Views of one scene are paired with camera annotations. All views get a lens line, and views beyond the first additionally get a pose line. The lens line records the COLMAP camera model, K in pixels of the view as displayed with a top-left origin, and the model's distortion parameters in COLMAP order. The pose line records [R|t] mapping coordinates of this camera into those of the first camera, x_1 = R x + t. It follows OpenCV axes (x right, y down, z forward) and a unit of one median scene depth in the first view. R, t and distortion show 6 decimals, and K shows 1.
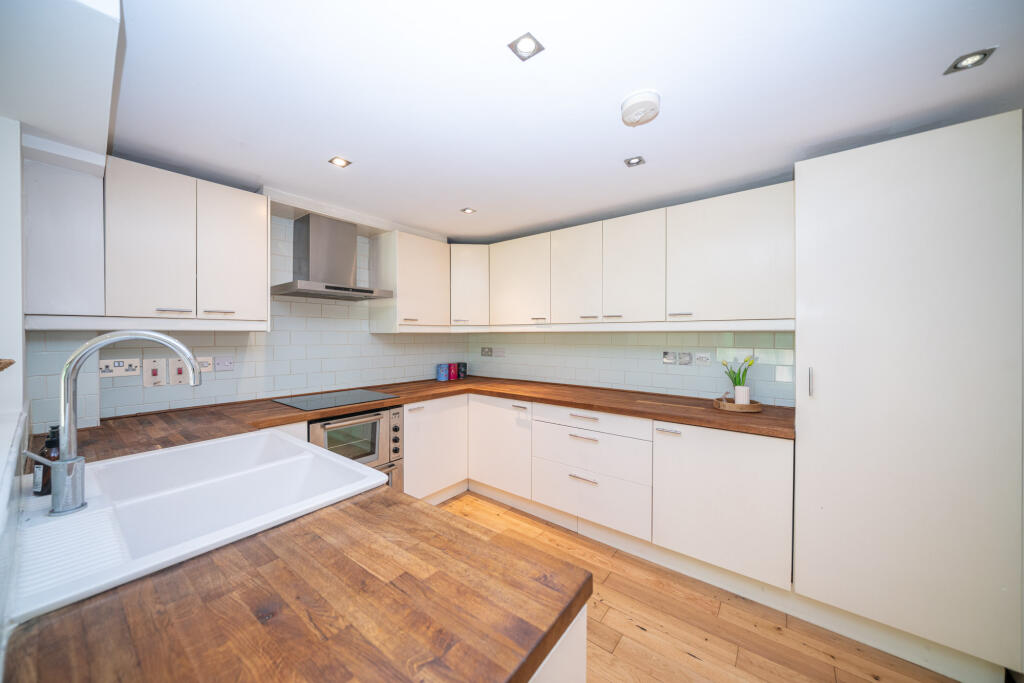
lens RADIAL K [[353.5, 0, 512.0], [0, 353.5, 341.5], [0, 0, 1]] dist [-0.002121, -0.000133]
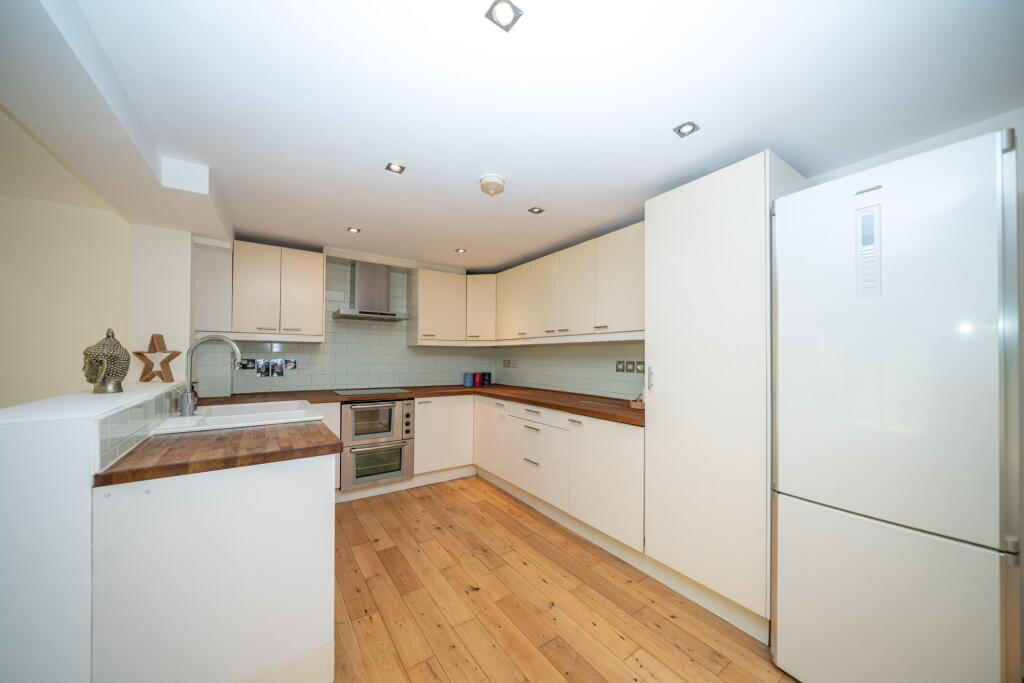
lens RADIAL K [[352.4, 0, 514.4], [0, 352.4, 355.6], [0, 0, 1]] dist [0.000379, 0.000002]
pose [[0.960919, 0.008358, -0.276702, 0.425016], [-0.013940, 0.999737, -0.018213, 0.036443], [0.276477, 0.021358, 0.960783, -0.183188]]
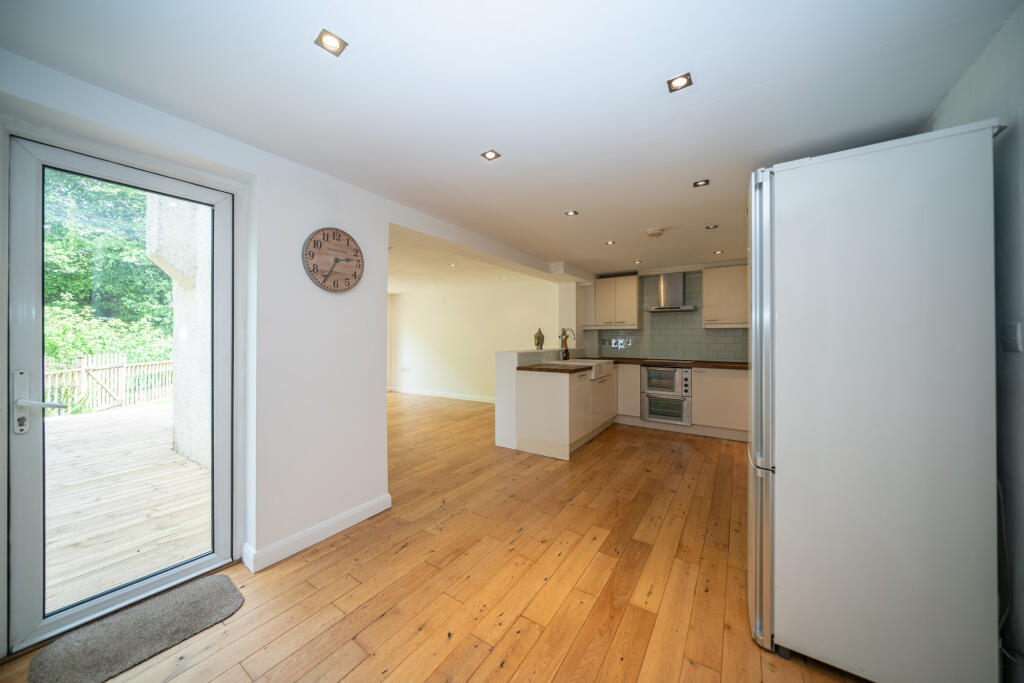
lens RADIAL K [[353.5, 0, 512.0], [0, 353.5, 341.5], [0, 0, 1]] dist [-0.002121, -0.000133]
pose [[0.093595, 0.015900, -0.995483, 1.419851], [-0.019359, 0.999712, 0.014147, 0.035649], [0.995422, 0.017948, 0.093876, -0.099061]]
